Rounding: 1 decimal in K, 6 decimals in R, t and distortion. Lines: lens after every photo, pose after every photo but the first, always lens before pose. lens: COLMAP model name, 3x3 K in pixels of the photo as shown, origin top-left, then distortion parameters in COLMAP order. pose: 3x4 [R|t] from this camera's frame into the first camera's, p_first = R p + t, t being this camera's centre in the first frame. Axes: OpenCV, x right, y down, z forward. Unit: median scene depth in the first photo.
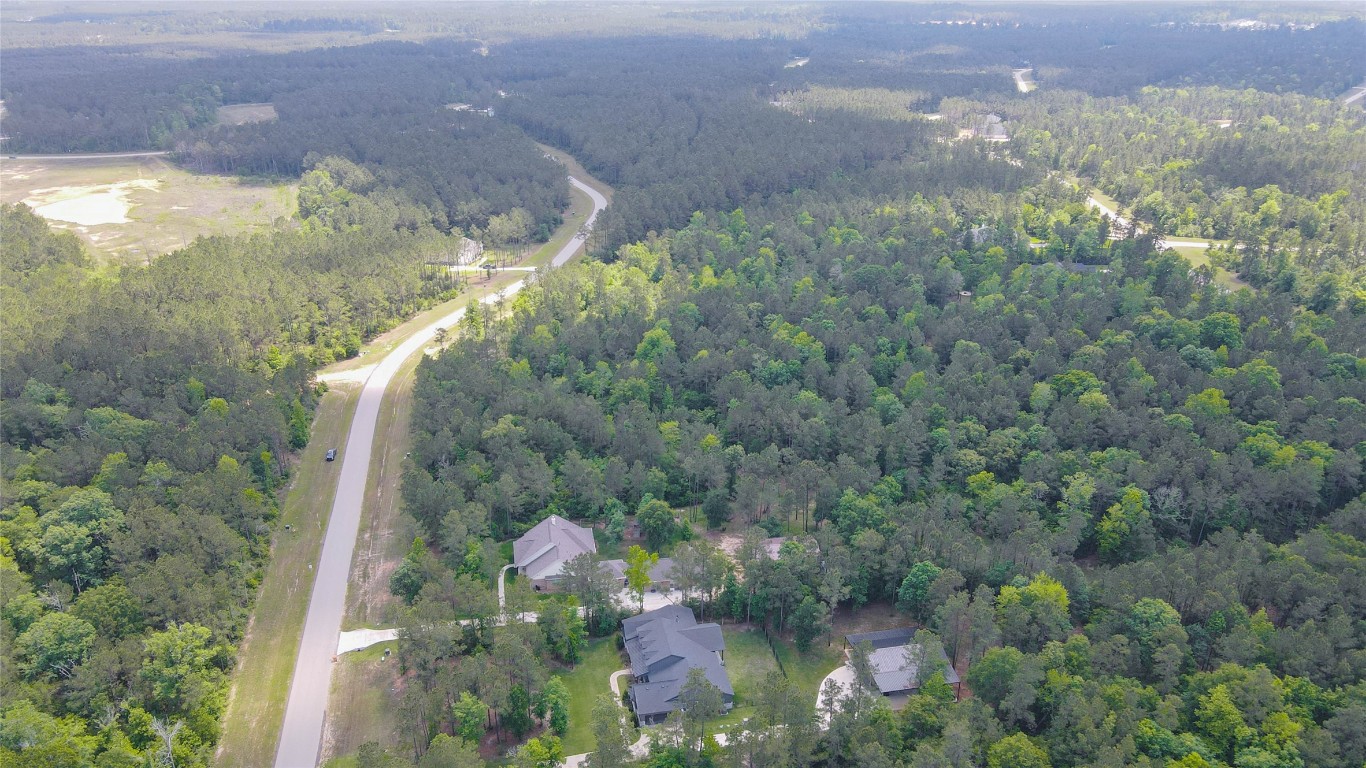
lens RADIAL K [[1012.5, 0, 681.6], [0, 1012.5, 398.5], [0, 0, 1]] dist [0.003404, 0.017112]
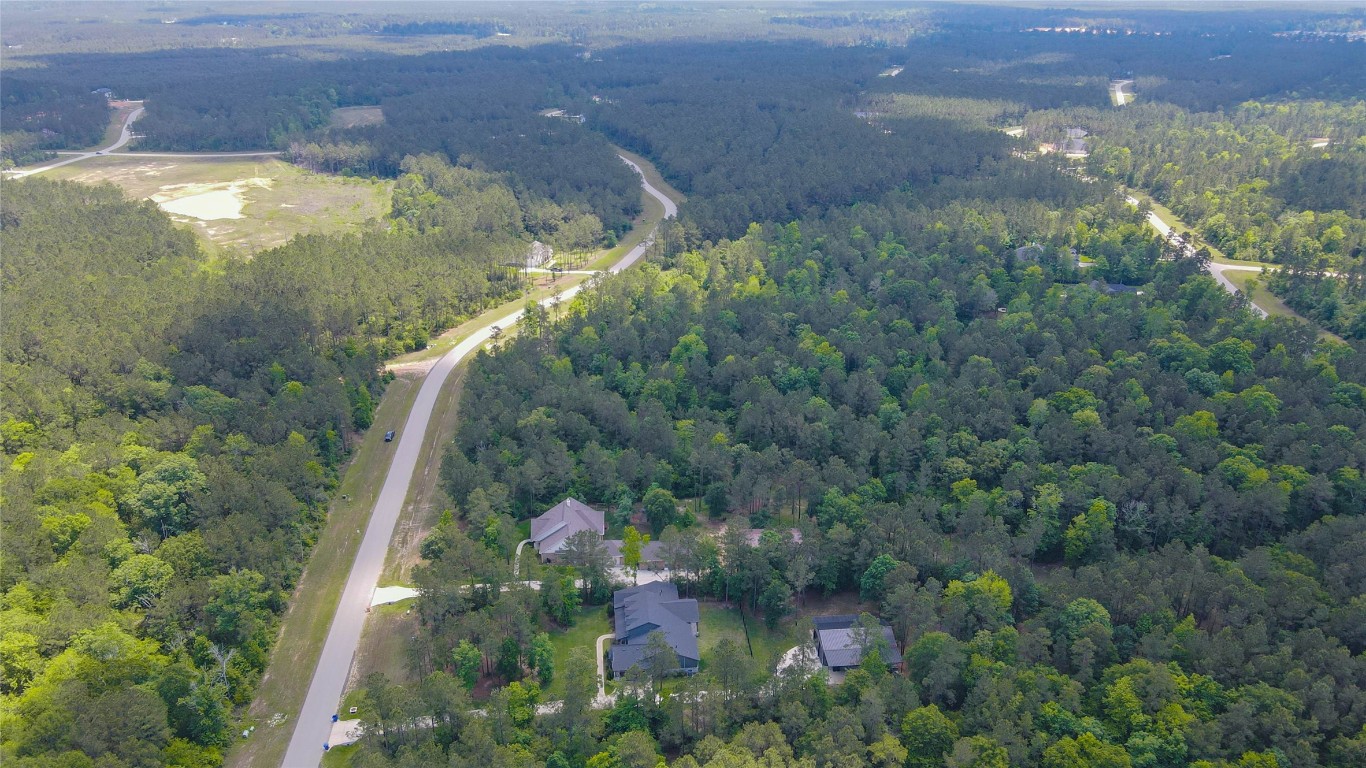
lens RADIAL K [[1012.5, 0, 681.6], [0, 1012.5, 398.5], [0, 0, 1]] dist [0.003404, 0.017112]
pose [[0.994439, 0.042415, -0.096397, 0.078957], [-0.042460, 0.999097, 0.001588, -0.001541], [0.096377, 0.002513, 0.995342, -0.083665]]
